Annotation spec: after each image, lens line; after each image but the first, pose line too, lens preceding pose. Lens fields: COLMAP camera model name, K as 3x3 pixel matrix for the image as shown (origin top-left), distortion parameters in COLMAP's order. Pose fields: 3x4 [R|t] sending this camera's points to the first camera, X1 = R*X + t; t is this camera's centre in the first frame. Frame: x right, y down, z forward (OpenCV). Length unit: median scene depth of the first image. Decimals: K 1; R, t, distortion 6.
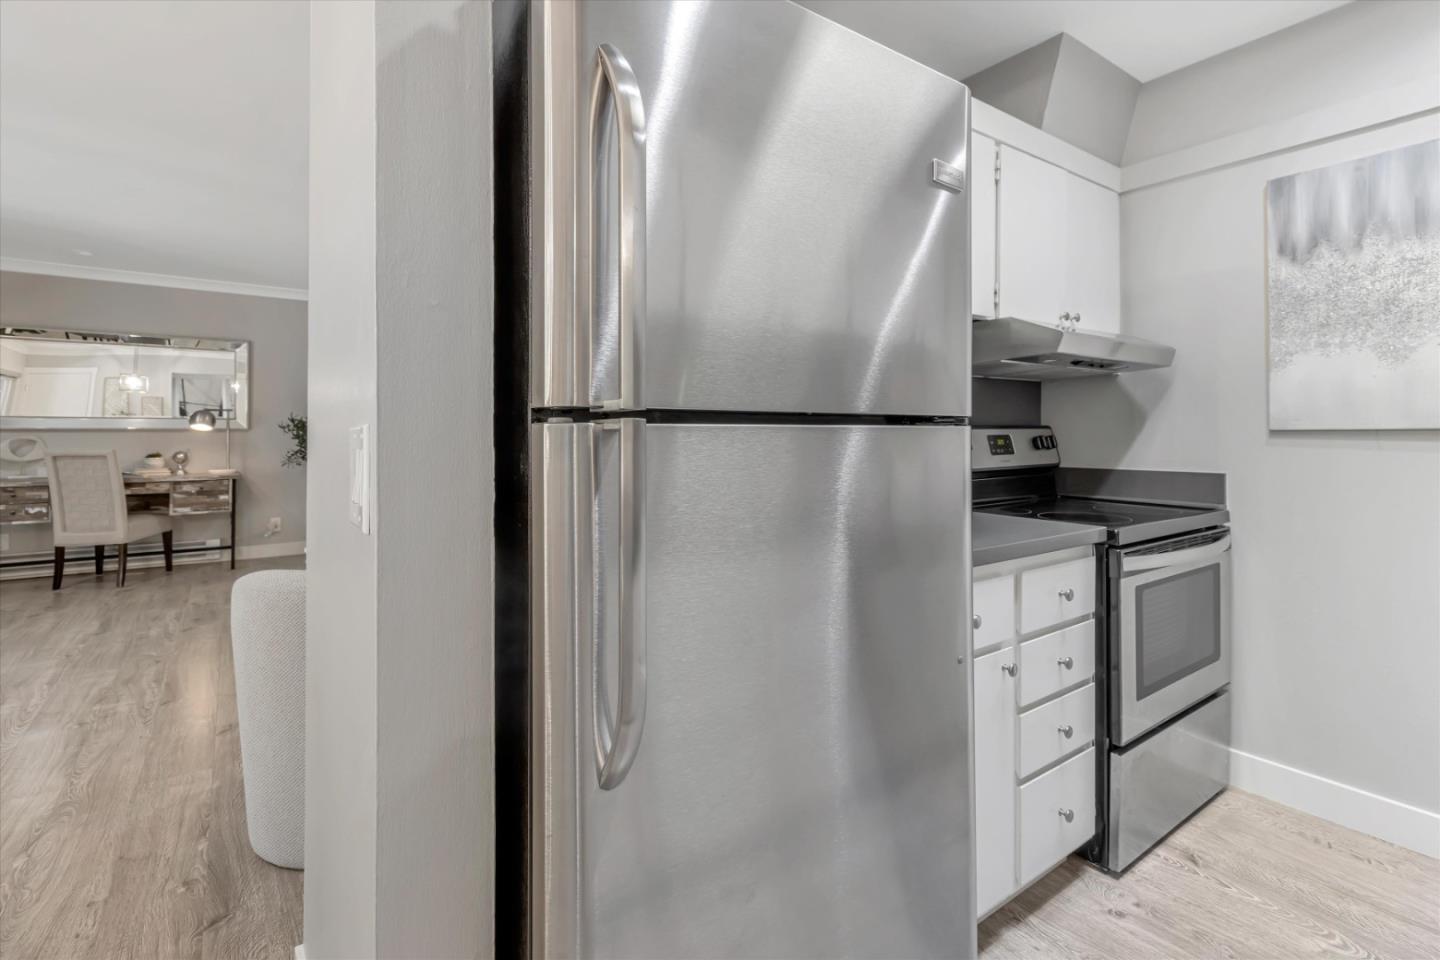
lens RADIAL K [[676.7, 0, 725.0], [0, 676.7, 434.5], [0, 0, 1]] dist [0.003790, 0.000758]
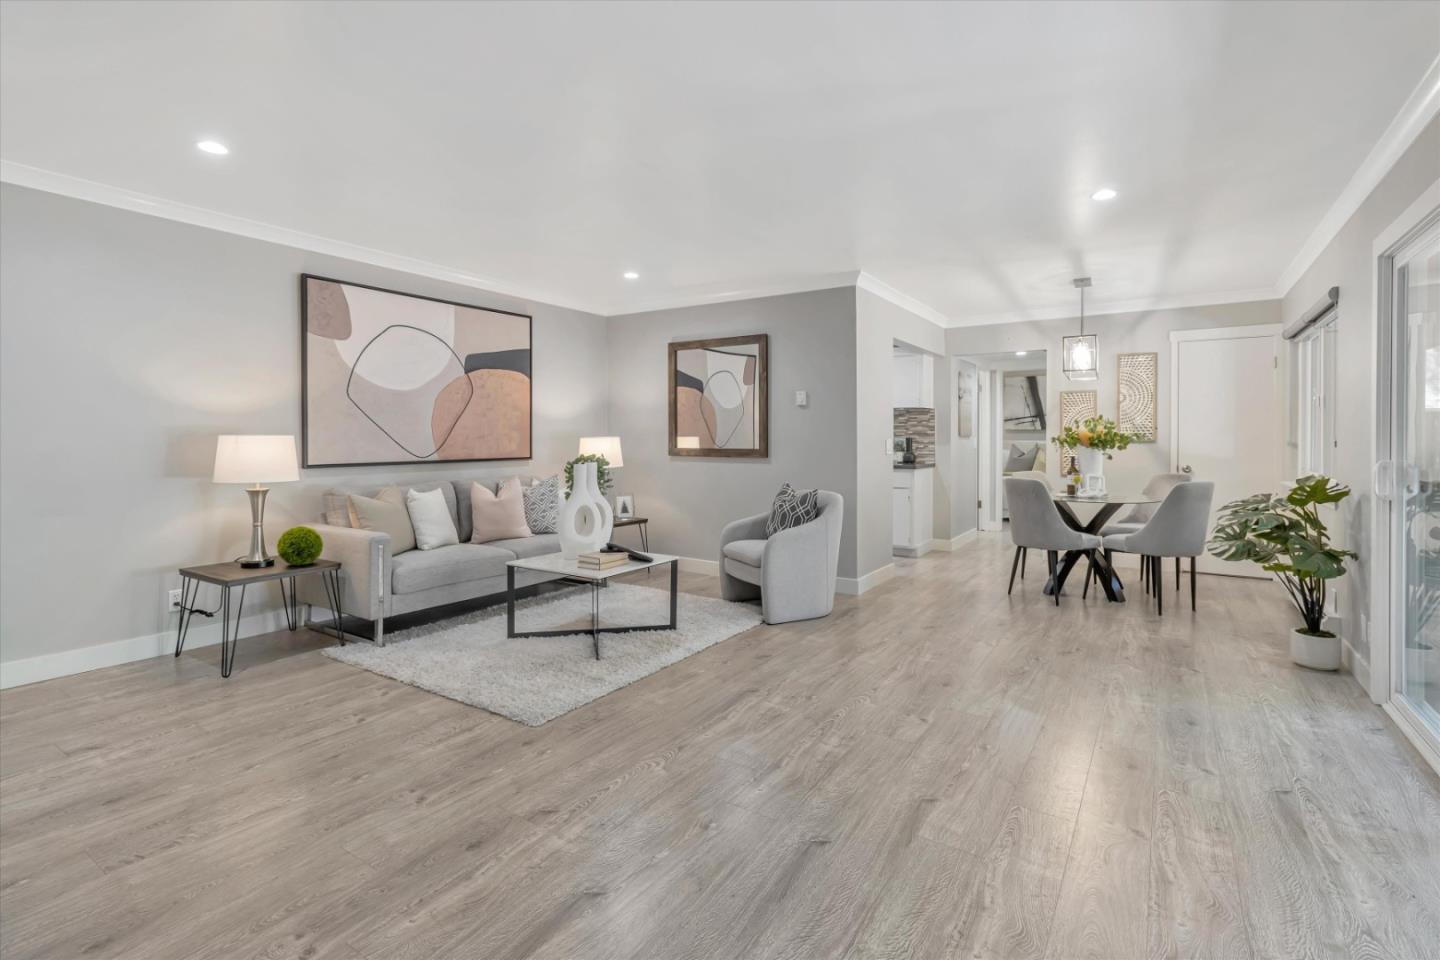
lens RADIAL K [[670.7, 0, 723.7], [0, 670.7, 441.6], [0, 0, 1]] dist [0.001864, -0.000276]
pose [[-0.355141, -0.008722, 0.934772, -2.573305], [0.004887, 0.999925, 0.011187, -0.027799], [-0.934800, 0.008542, -0.355071, 2.023978]]
